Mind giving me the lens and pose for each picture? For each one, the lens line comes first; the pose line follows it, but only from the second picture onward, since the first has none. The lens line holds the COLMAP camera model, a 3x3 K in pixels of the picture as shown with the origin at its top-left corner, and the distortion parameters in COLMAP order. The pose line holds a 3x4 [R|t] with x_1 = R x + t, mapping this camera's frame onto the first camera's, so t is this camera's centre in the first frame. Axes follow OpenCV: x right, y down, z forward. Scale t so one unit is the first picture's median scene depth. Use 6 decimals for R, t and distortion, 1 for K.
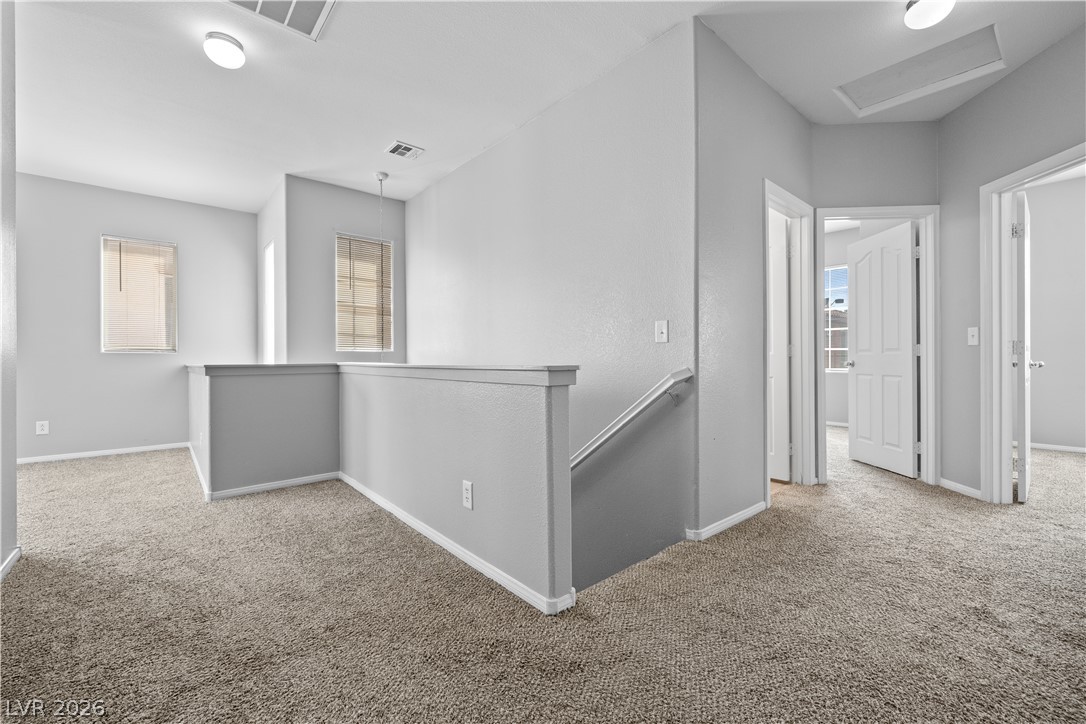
lens RADIAL K [[442.8, 0, 536.7], [0, 442.8, 363.2], [0, 0, 1]] dist [-0.000241, 0.000043]
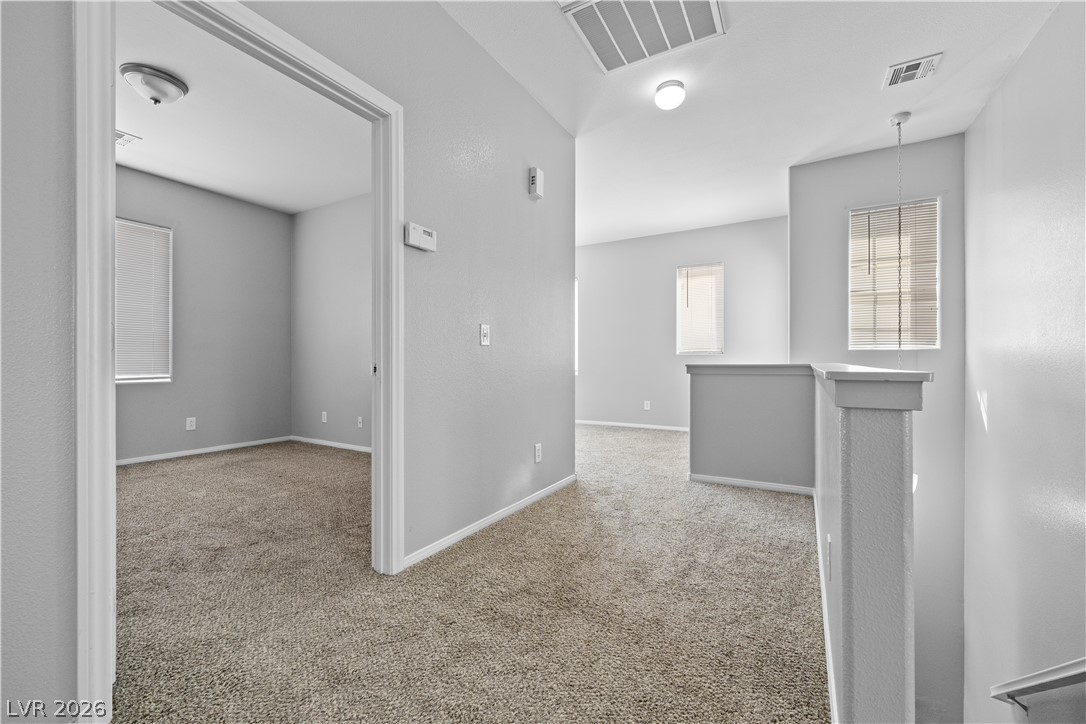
lens RADIAL K [[442.8, 0, 536.7], [0, 442.8, 363.2], [0, 0, 1]] dist [-0.000241, 0.000043]
pose [[0.329047, 0.009344, -0.944267, 0.242460], [-0.009631, 0.999932, 0.006539, -0.002644], [0.944265, 0.006942, 0.329114, 0.242076]]
